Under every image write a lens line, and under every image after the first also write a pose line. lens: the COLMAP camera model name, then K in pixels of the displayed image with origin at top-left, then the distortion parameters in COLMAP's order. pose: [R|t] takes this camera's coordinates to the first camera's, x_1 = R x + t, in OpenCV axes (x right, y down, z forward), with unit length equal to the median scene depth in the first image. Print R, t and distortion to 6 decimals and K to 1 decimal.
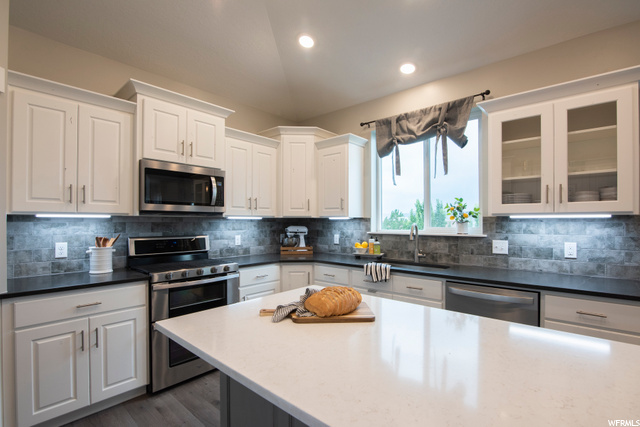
lens RADIAL K [[293.5, 0, 308.0], [0, 293.5, 218.5], [0, 0, 1]] dist [-0.020652, -0.000022]
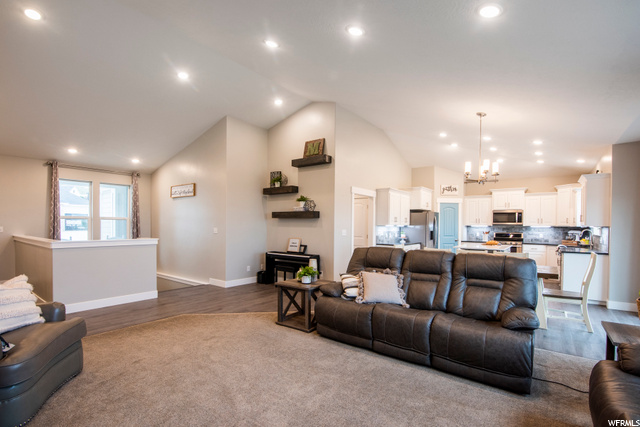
lens RADIAL K [[298.0, 0, 332.3], [0, 298.0, 230.0], [0, 0, 1]] dist [-0.031650, 0.000166]
pose [[0.108588, 0.015728, -0.993962, 2.095834], [0.001714, 0.999870, 0.016008, -0.015392], [0.994085, -0.003442, 0.108547, -1.014707]]
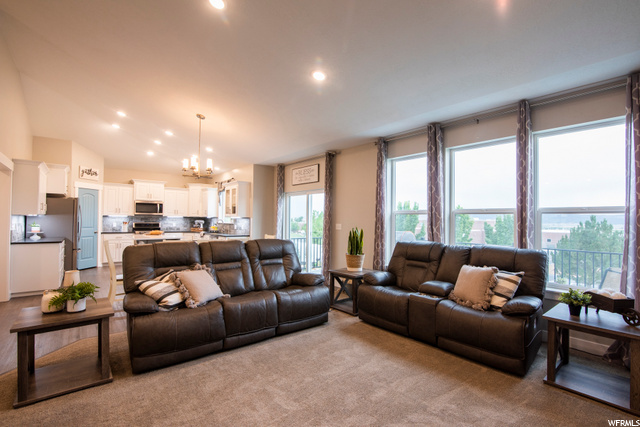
lens RADIAL K [[293.5, 0, 308.0], [0, 293.5, 218.5], [0, 0, 1]] dist [-0.020652, -0.000022]
pose [[0.988494, 0.013172, -0.150687, 1.529617], [-0.012281, 0.999901, 0.006845, -0.021598], [0.150762, -0.004915, 0.988558, -1.641339]]
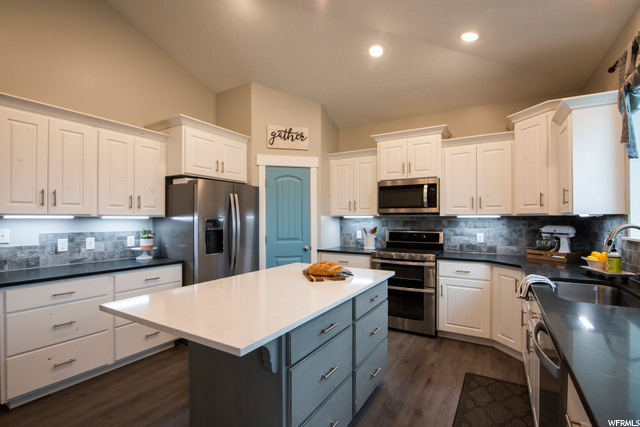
lens RADIAL K [[288.0, 0, 339.7], [0, 288.0, 215.9], [0, 0, 1]] dist [-0.018474, -0.000213]
pose [[0.245856, -0.012317, -0.969228, 0.682938], [0.009697, 0.999900, -0.010247, 0.001621], [0.969258, -0.006879, 0.245951, 0.284716]]
